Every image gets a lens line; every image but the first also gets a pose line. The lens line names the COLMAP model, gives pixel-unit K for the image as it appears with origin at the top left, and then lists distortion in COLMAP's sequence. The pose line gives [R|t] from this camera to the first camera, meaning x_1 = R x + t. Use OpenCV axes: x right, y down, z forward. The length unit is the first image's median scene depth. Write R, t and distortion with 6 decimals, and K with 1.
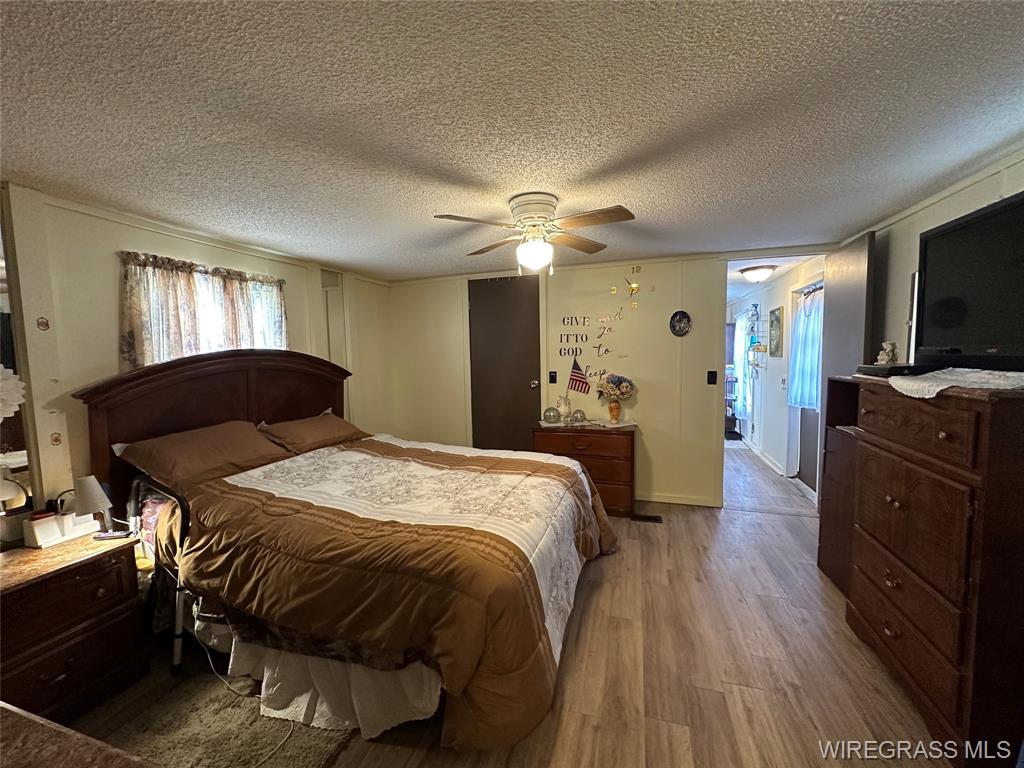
lens RADIAL K [[409.5, 0, 508.2], [0, 409.5, 382.7], [0, 0, 1]] dist [0.000718, 0.000464]
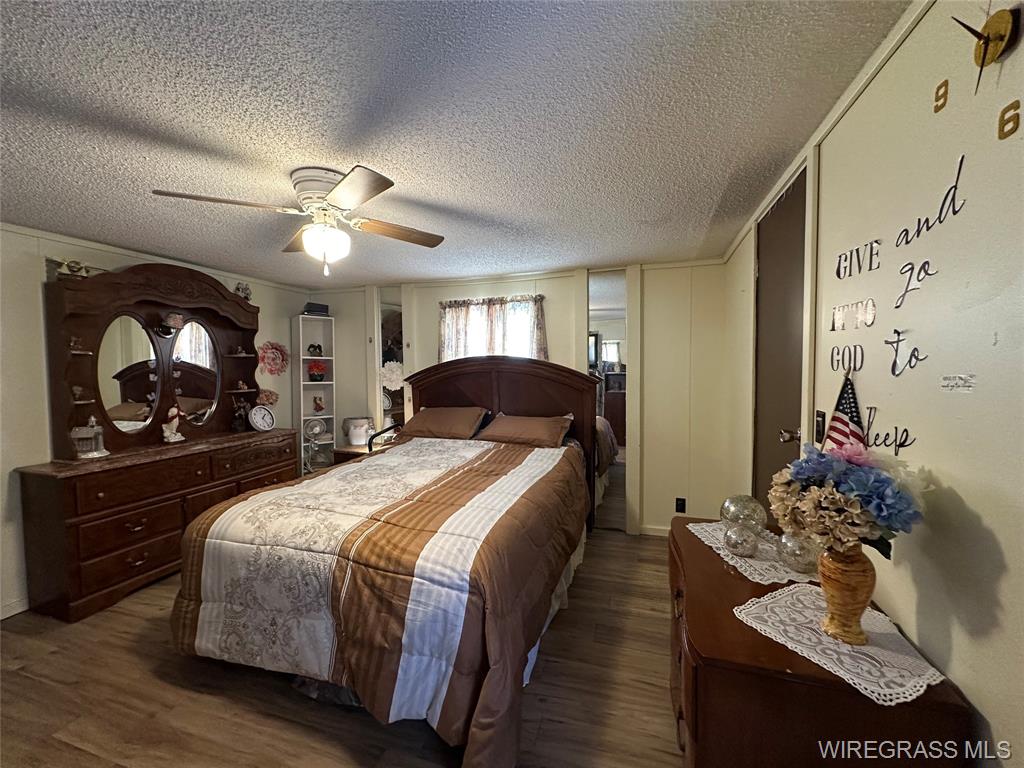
lens RADIAL K [[409.5, 0, 511.1], [0, 409.5, 382.5], [0, 0, 1]] dist [0.000718, 0.000464]
pose [[0.003095, 0.065440, -0.997852, 0.780330], [-0.067881, 0.995569, 0.065079, -0.097148], [0.997689, 0.067534, 0.007524, 1.189220]]
